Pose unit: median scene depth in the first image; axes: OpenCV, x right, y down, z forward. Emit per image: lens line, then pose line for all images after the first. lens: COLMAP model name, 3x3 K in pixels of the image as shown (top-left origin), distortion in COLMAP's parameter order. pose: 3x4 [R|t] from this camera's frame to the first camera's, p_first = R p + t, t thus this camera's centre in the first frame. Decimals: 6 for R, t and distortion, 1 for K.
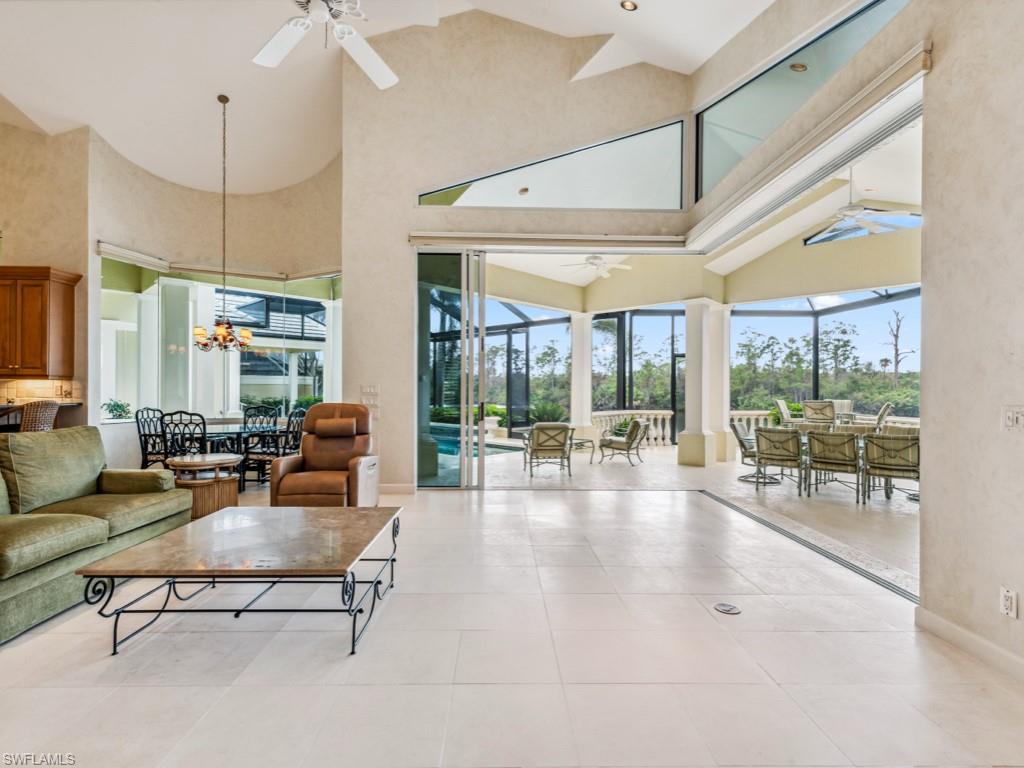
lens RADIAL K [[492.4, 0, 506.5], [0, 492.4, 385.7], [0, 0, 1]] dist [0.005520, -0.000360]
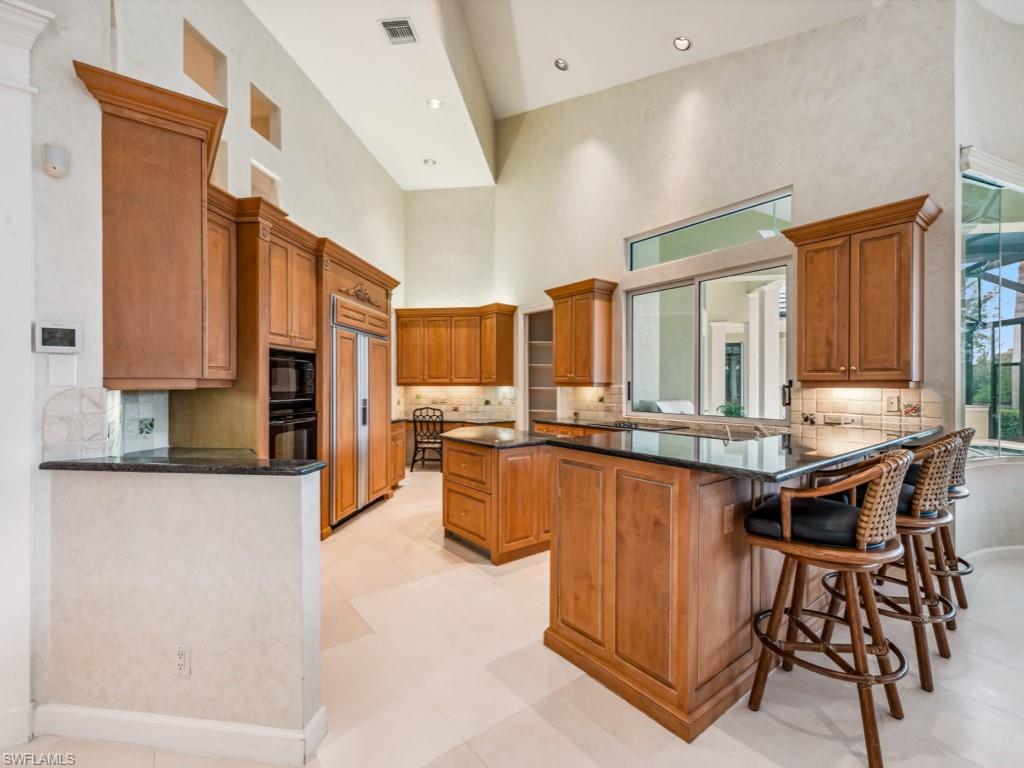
lens RADIAL K [[452.5, 0, 514.4], [0, 452.5, 385.7], [0, 0, 1]] dist [0.008015, -0.001223]
pose [[0.600795, -0.005374, -0.799385, -0.412773], [0.007585, 0.999971, -0.001022, -0.009579], [0.799367, -0.005449, 0.600818, 0.149696]]
